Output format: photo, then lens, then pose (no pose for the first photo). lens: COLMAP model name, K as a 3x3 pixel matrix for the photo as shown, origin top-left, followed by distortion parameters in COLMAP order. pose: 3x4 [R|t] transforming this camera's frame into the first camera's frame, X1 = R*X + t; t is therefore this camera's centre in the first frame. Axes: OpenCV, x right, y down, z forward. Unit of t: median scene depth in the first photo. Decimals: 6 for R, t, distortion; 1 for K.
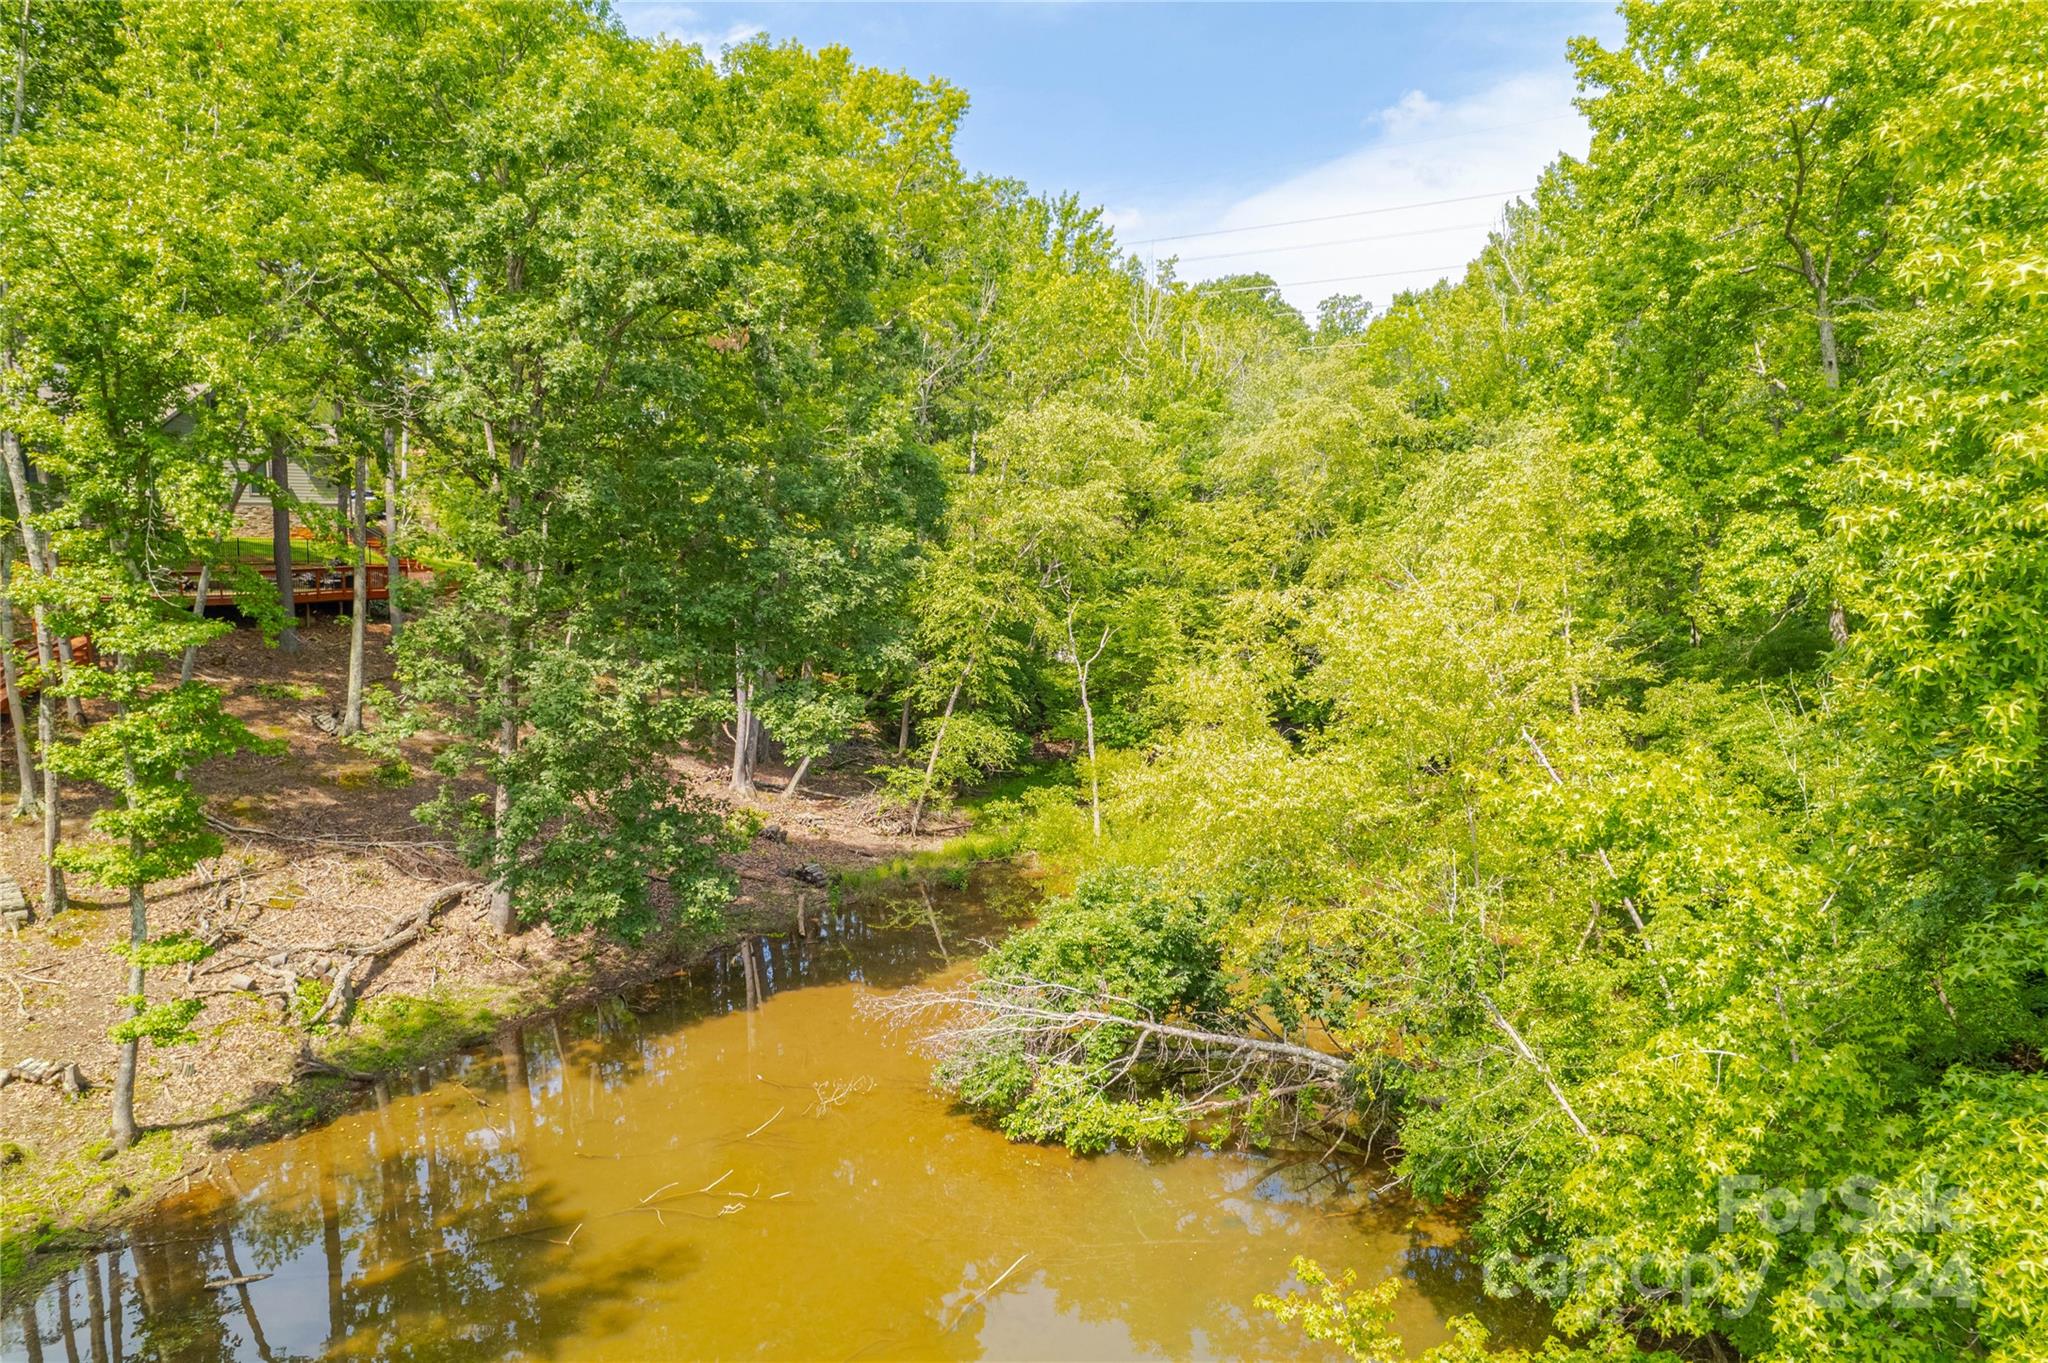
lens RADIAL K [[1342.5, 0, 1017.8], [0, 1342.5, 679.7], [0, 0, 1]] dist [-0.073001, 0.067879]
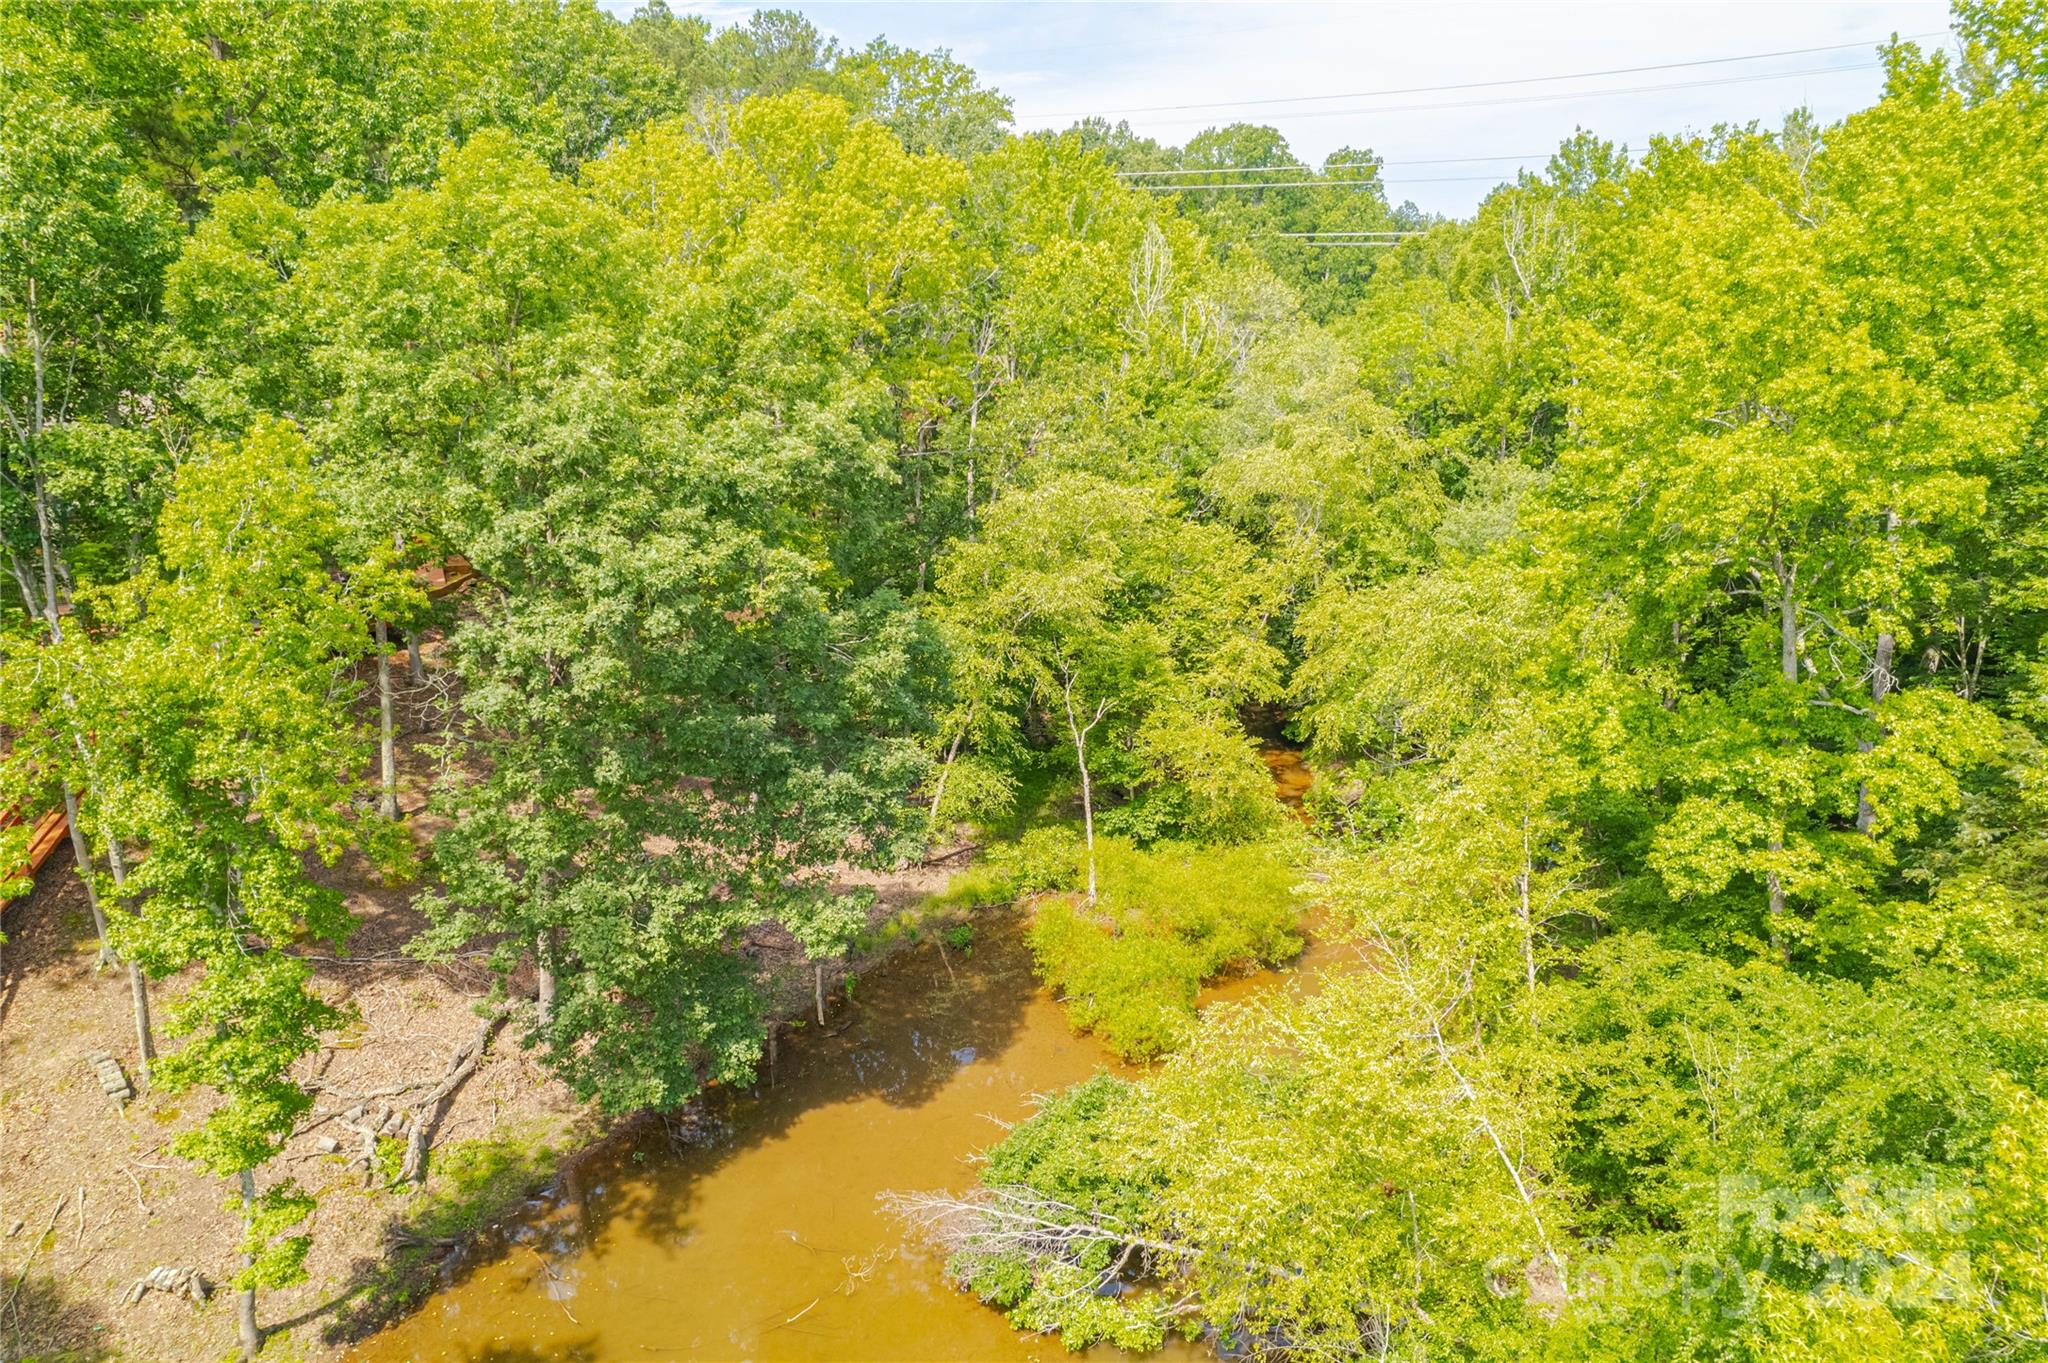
lens RADIAL K [[1342.5, 0, 1017.8], [0, 1342.5, 679.7], [0, 0, 1]] dist [-0.073001, 0.067879]
pose [[0.999997, -0.001168, 0.002351, -0.004014], [0.000757, 0.985828, 0.167760, -0.353447], [-0.002514, -0.167758, 0.985825, -0.039555]]
